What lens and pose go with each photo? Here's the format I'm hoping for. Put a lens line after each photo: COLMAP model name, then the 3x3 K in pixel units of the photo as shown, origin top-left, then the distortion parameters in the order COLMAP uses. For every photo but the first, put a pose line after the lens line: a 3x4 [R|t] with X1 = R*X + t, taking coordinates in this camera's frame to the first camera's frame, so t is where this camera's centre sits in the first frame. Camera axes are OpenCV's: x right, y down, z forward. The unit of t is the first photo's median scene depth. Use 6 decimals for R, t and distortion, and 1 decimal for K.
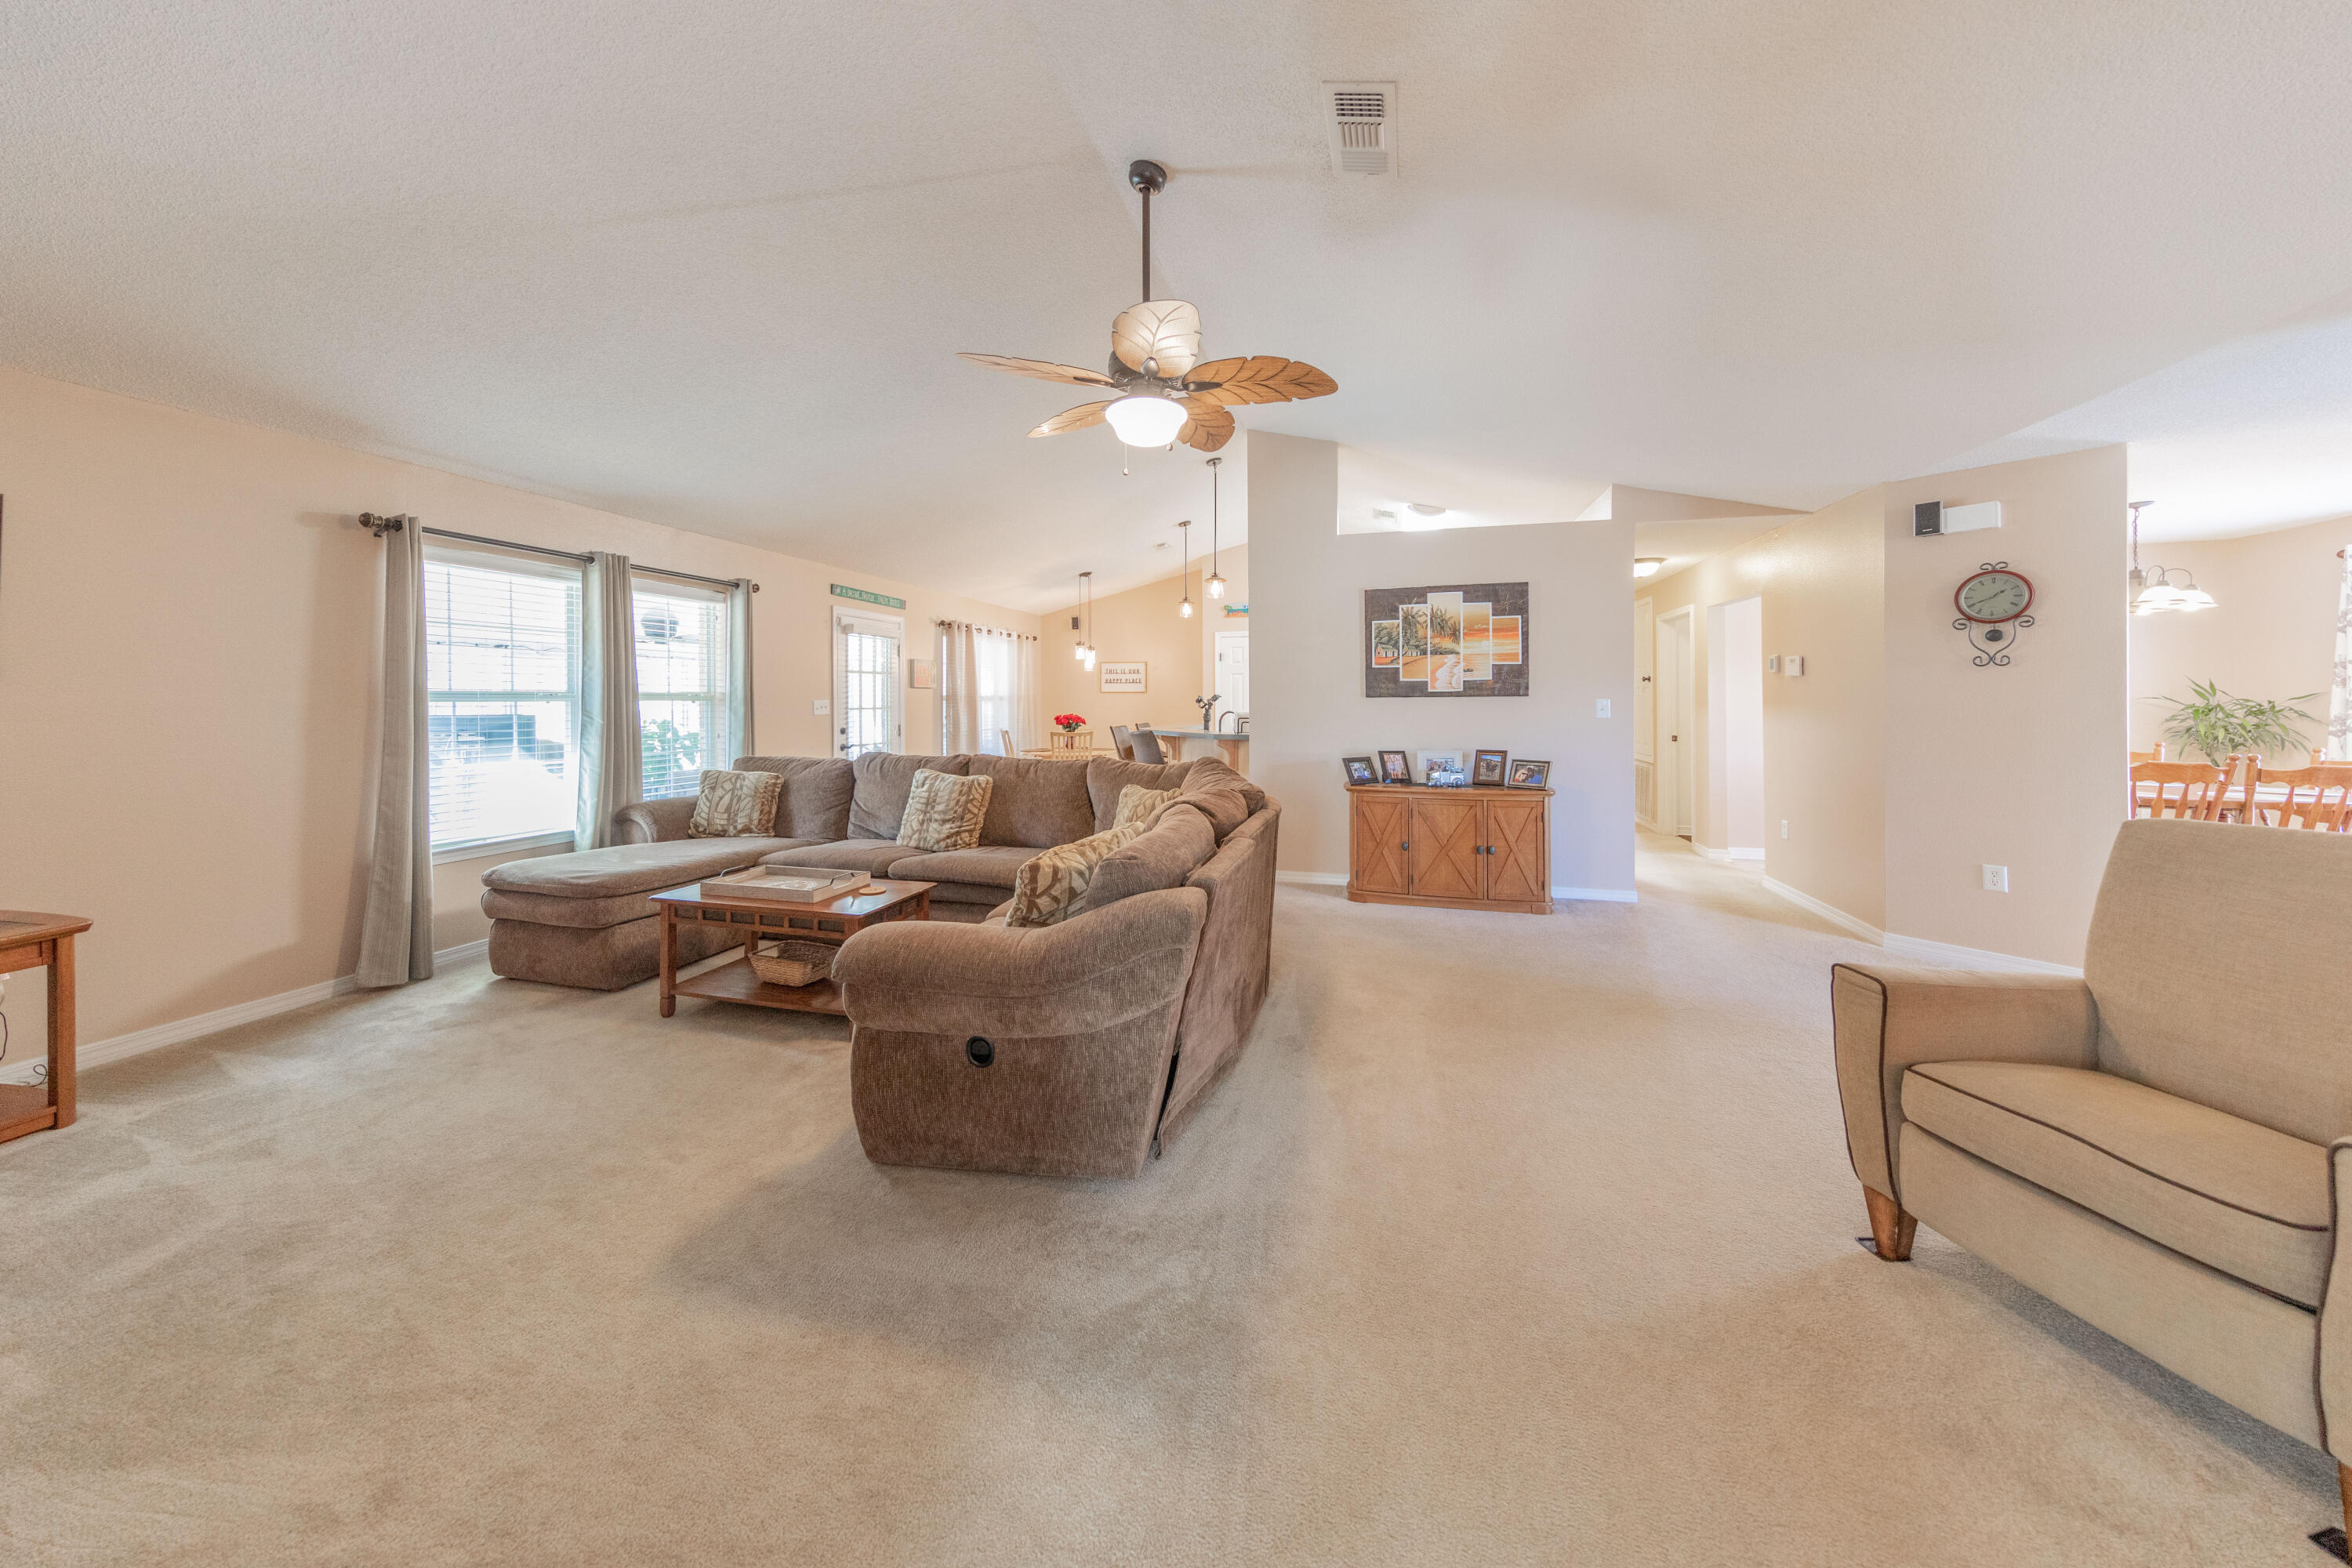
lens RADIAL K [[755.9, 0, 1114.6], [0, 755.9, 701.2], [0, 0, 1]] dist [0.000175, -0.000396]
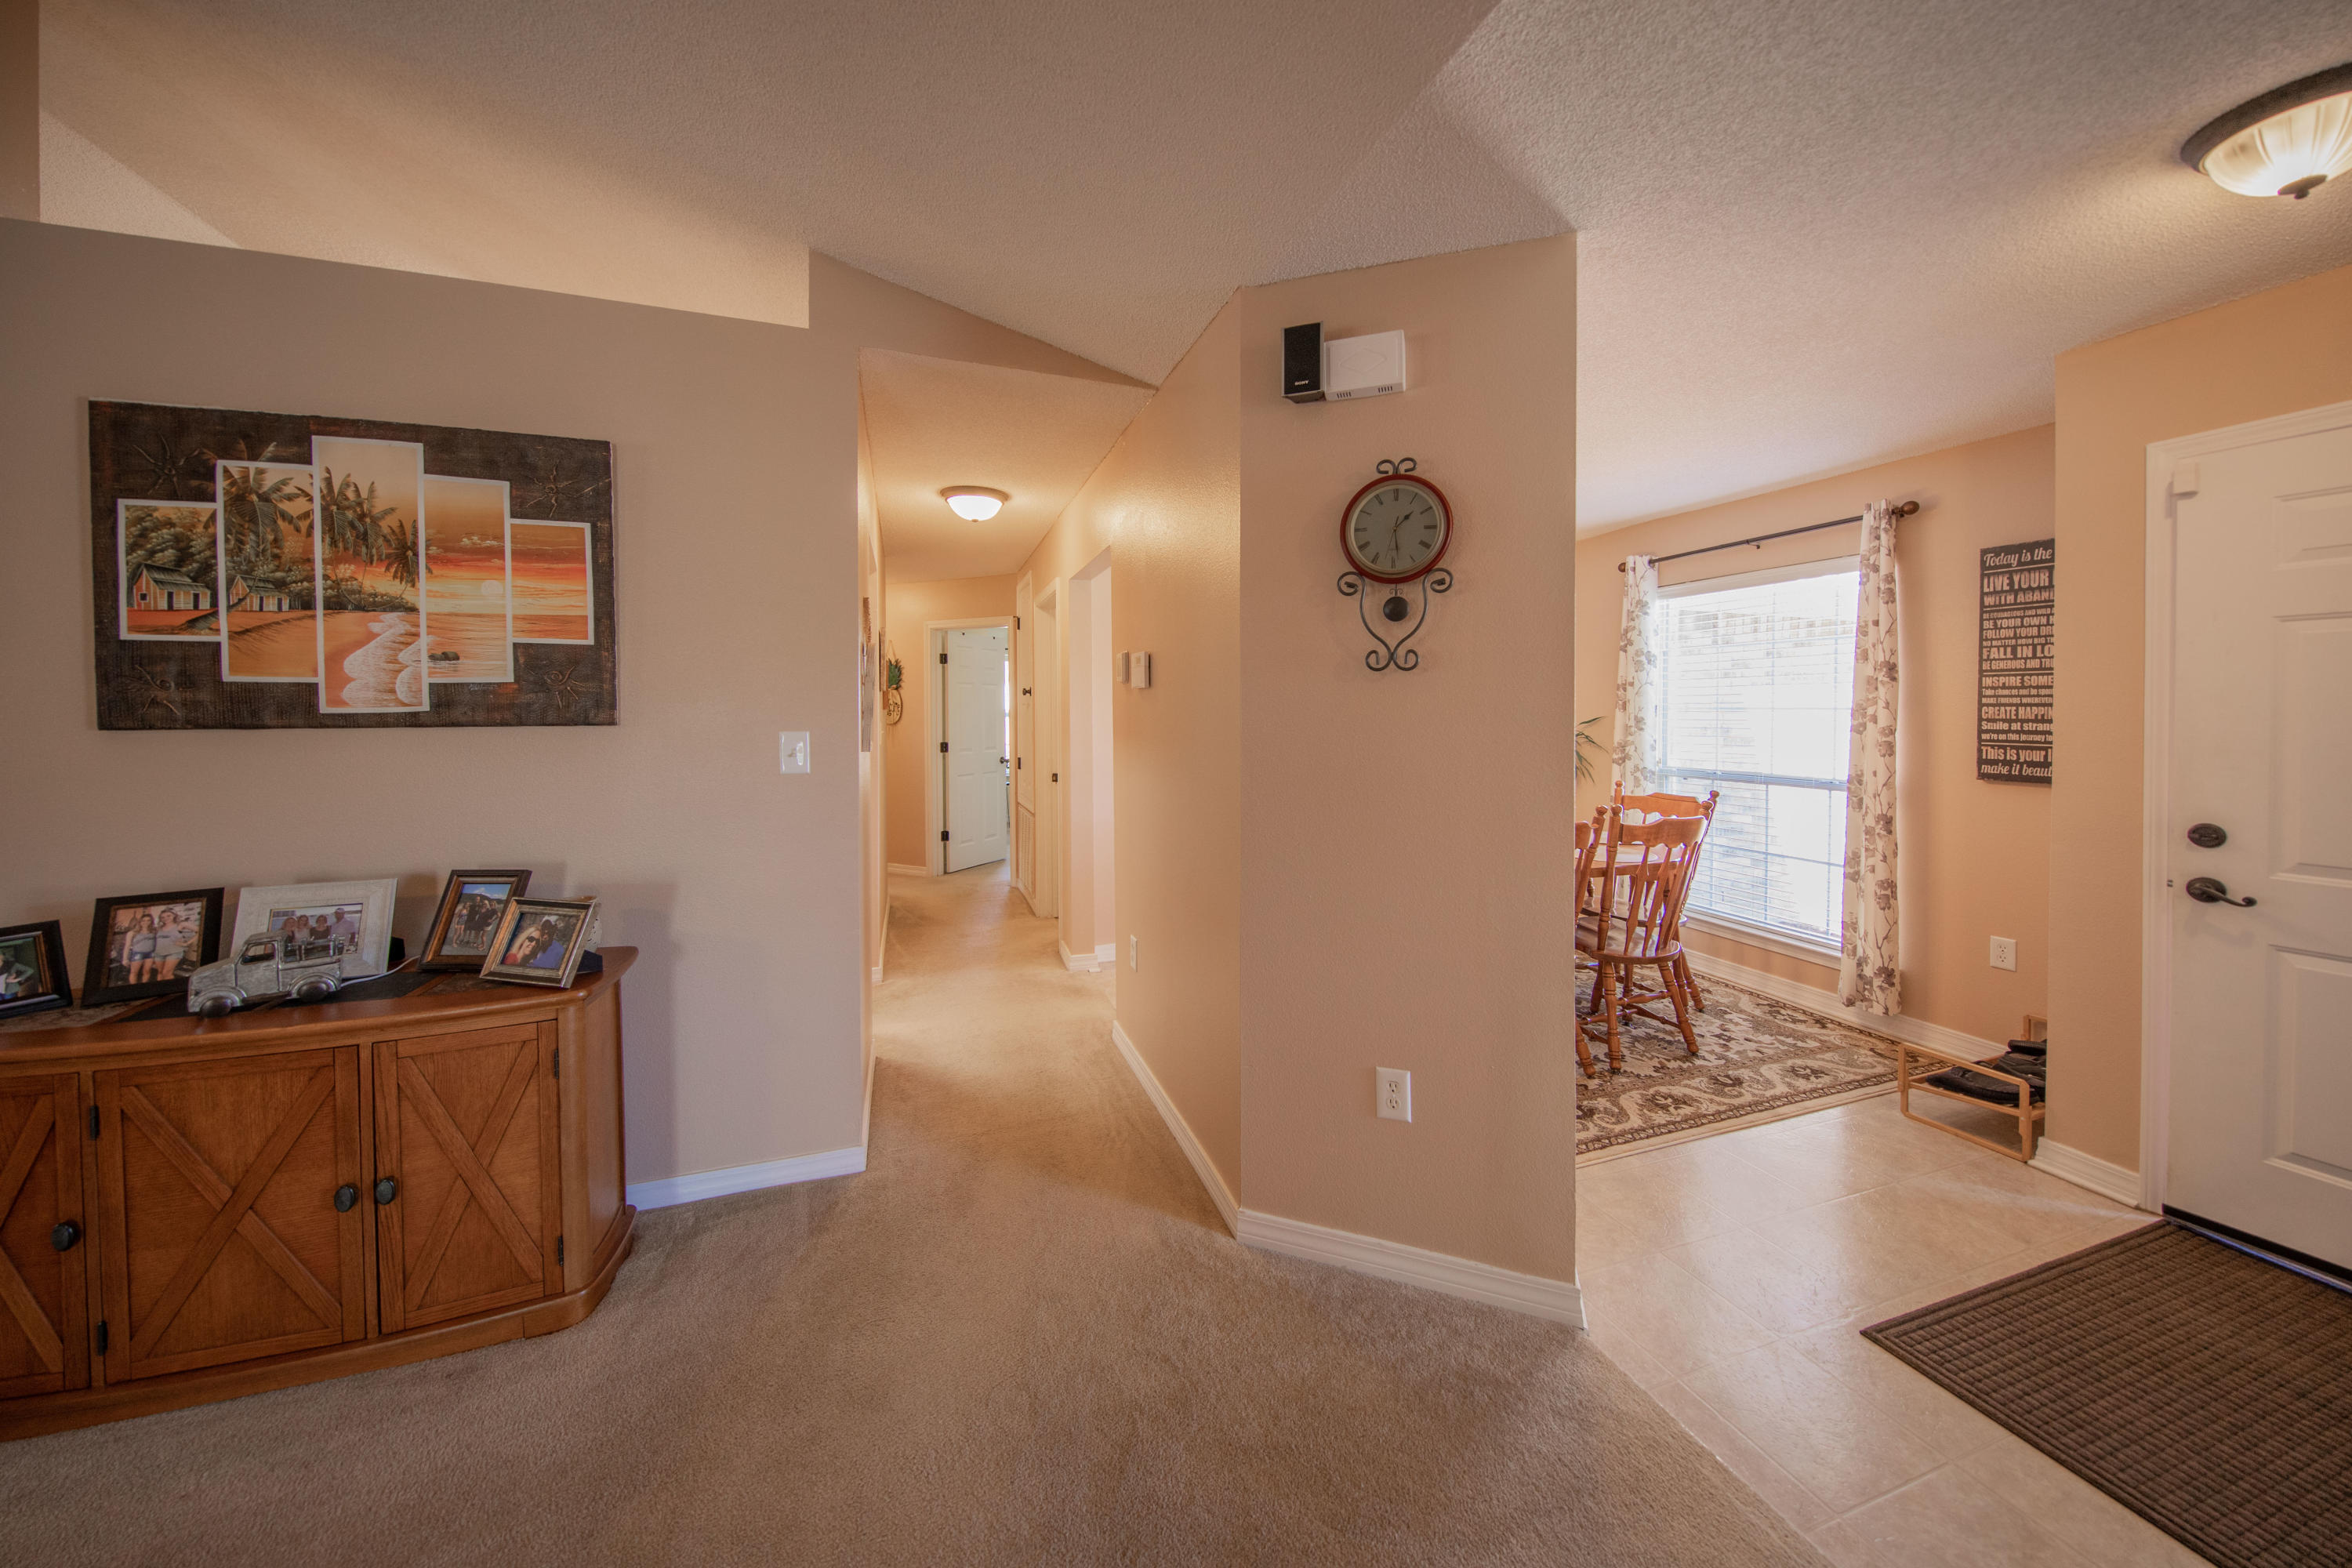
lens RADIAL K [[804.5, 0, 1137.7], [0, 804.5, 725.6], [0, 0, 1]] dist [-0.004408, -0.001354]
pose [[0.824751, -0.007044, 0.565452, 0.532805], [-0.001018, 0.999902, 0.013941, -0.013004], [-0.565495, -0.012073, 0.824664, 0.484175]]
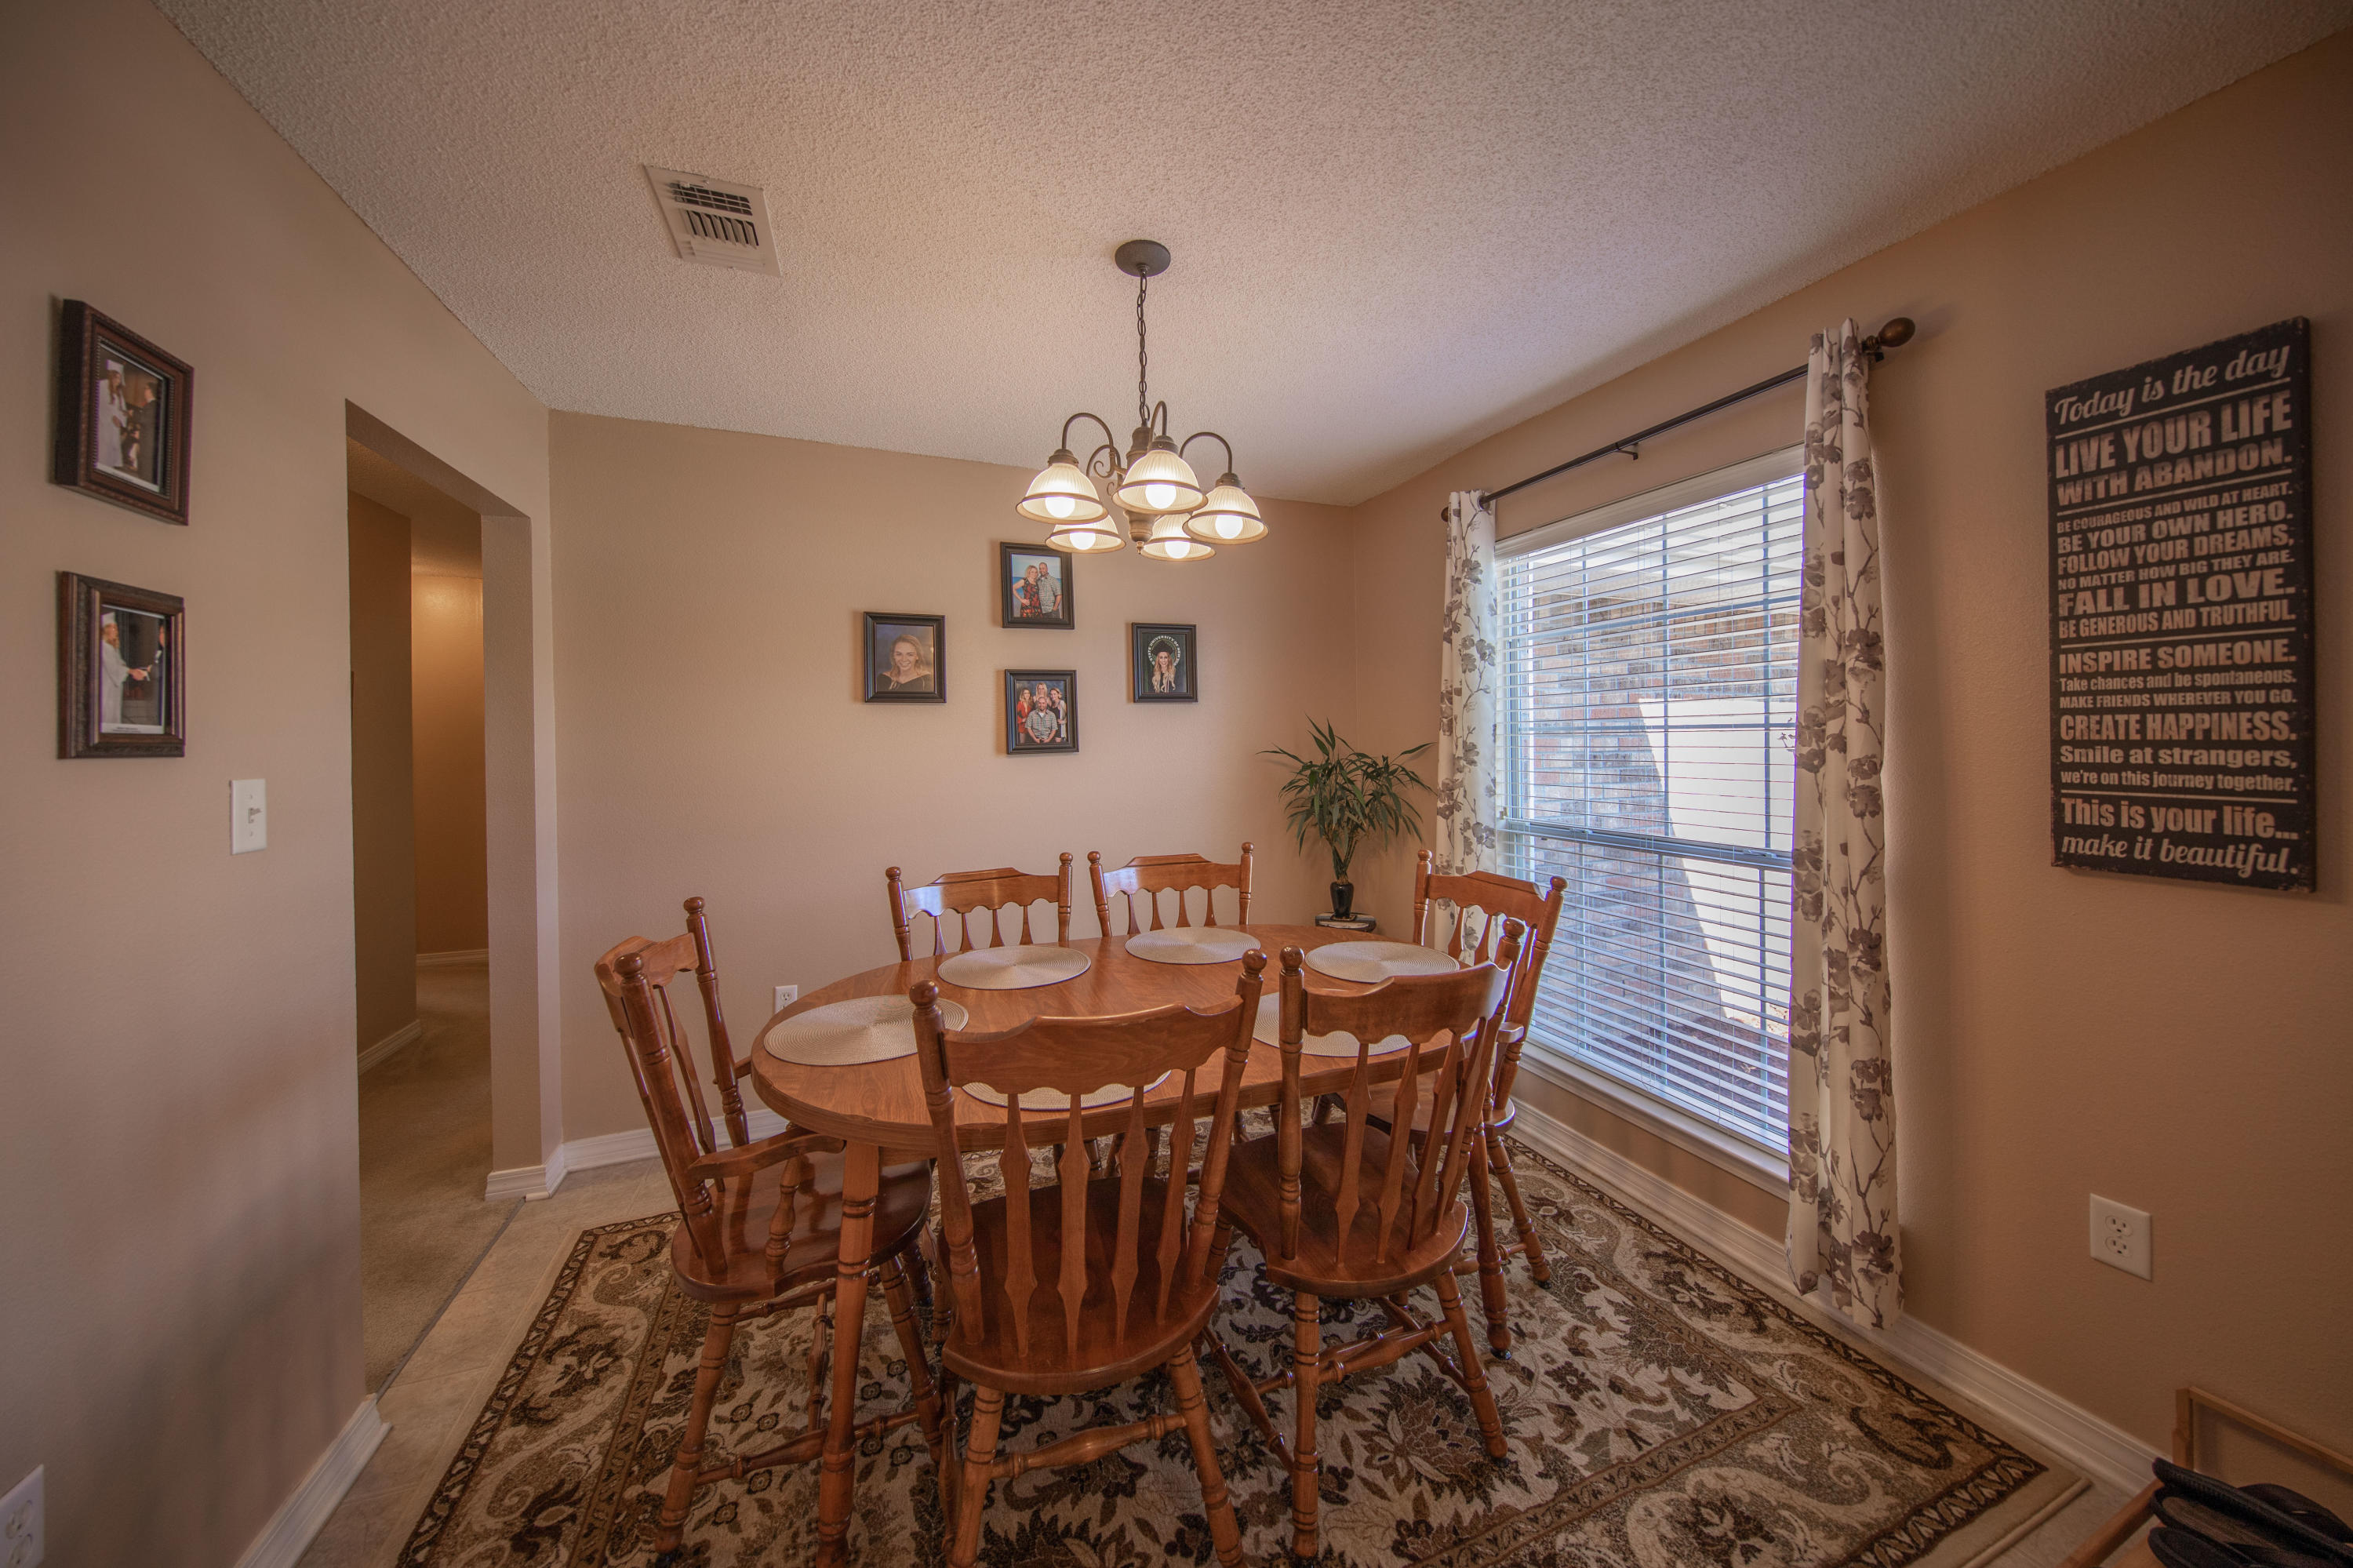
lens RADIAL K [[804.9, 0, 1137.4], [0, 804.9, 739.8], [0, 0, 1]] dist [-0.004408, -0.001354]
pose [[0.793207, -0.002104, 0.608949, 0.969903], [0.007776, 0.999947, -0.006675, -0.011313], [-0.608903, 0.010030, 0.793182, 0.599043]]
